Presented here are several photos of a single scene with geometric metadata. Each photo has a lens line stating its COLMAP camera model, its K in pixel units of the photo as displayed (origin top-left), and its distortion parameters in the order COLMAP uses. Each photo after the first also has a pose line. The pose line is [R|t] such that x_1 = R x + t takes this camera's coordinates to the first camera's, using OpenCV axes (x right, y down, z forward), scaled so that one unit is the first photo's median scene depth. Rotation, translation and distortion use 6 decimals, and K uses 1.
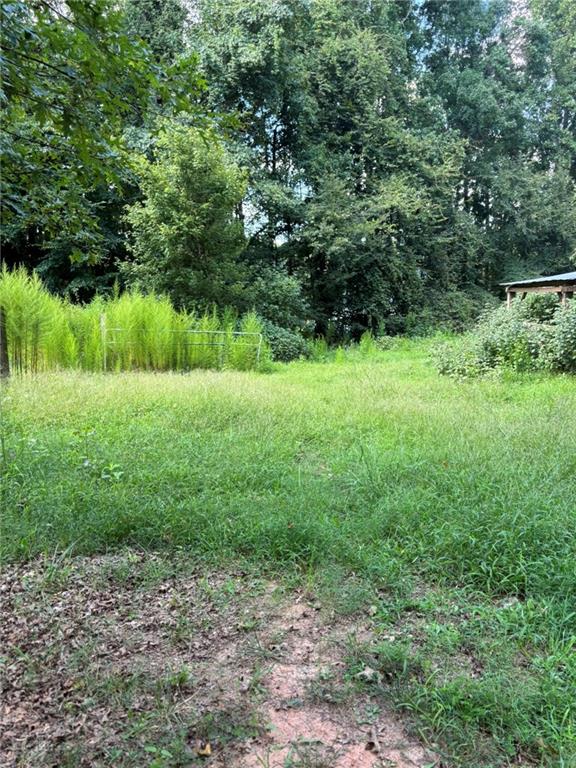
lens RADIAL K [[571.0, 0, 284.3], [0, 571.0, 389.5], [0, 0, 1]] dist [0.047228, -0.056139]
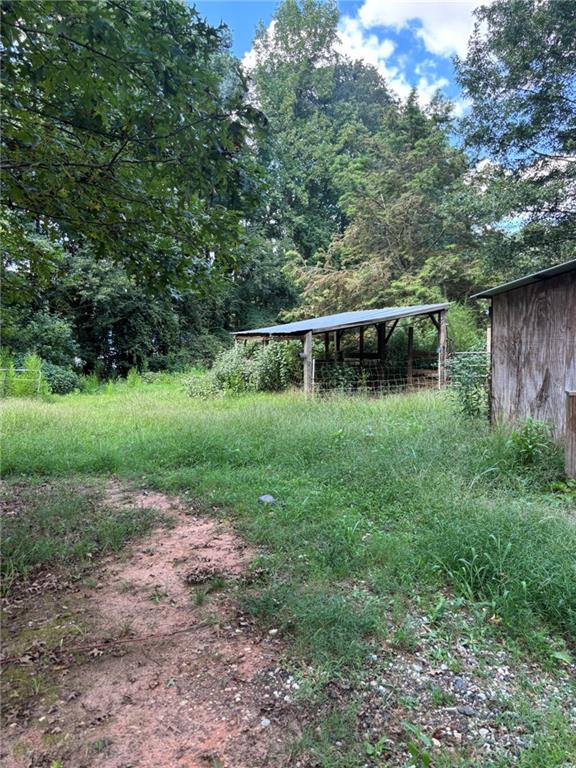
lens RADIAL K [[571.0, 0, 286.7], [0, 571.0, 388.7], [0, 0, 1]] dist [0.047228, -0.056139]
pose [[0.917588, -0.024938, 0.396749, -0.031338], [0.051817, 0.997019, -0.057172, 0.022876], [-0.394140, 0.073019, 0.916145, -0.188108]]
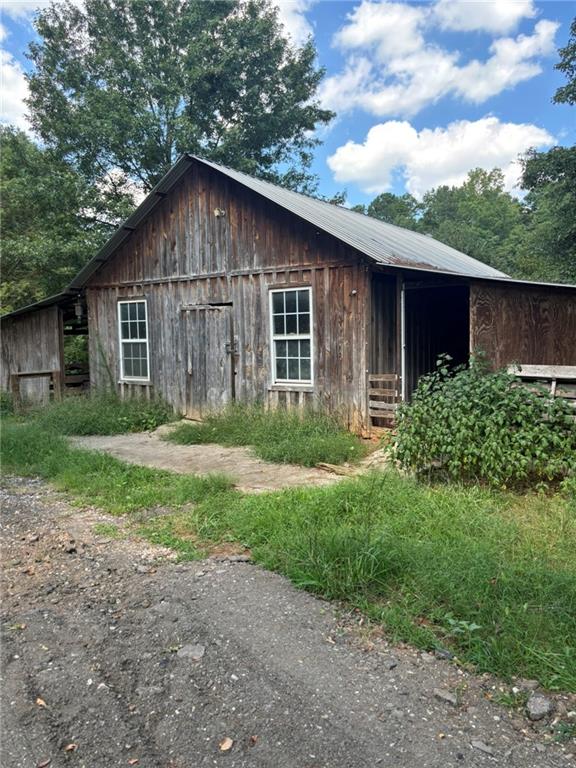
lens RADIAL K [[571.0, 0, 284.8], [0, 571.0, 384.2], [0, 0, 1]] dist [0.047228, -0.056139]
pose [[0.533673, -0.064277, 0.843245, -0.125858], [0.141037, 0.989908, -0.013802, 0.065782], [-0.833848, 0.126294, 0.537352, -0.477744]]
